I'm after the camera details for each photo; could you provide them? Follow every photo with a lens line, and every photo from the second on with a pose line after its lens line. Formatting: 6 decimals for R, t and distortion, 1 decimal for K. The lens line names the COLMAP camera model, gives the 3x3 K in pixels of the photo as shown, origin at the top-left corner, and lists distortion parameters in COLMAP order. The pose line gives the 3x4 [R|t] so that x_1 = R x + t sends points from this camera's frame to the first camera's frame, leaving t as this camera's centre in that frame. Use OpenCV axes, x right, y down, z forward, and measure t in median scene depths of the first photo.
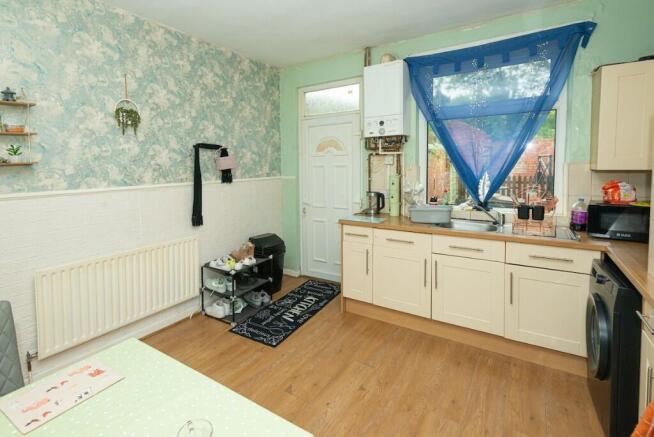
lens RADIAL K [[322.3, 0, 293.2], [0, 322.3, 182.5], [0, 0, 1]] dist [-0.001631, -0.000734]
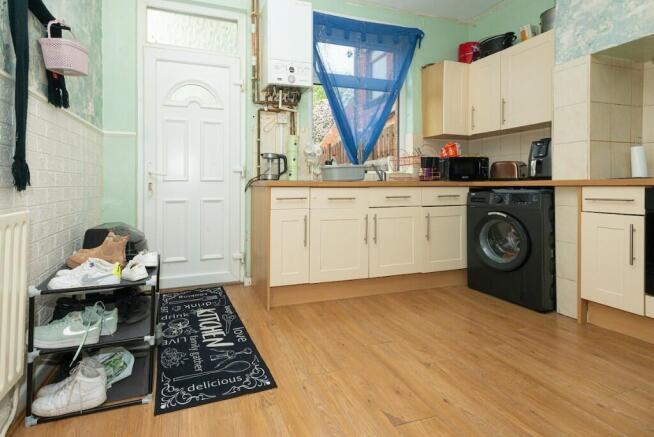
lens RADIAL K [[322.3, 0, 293.2], [0, 322.3, 182.5], [0, 0, 1]] dist [-0.001631, -0.000734]
pose [[0.608131, 0.006064, 0.793814, -0.418936], [0.032282, 0.998955, -0.032362, 0.148626], [-0.793180, 0.045306, 0.607299, 0.528248]]
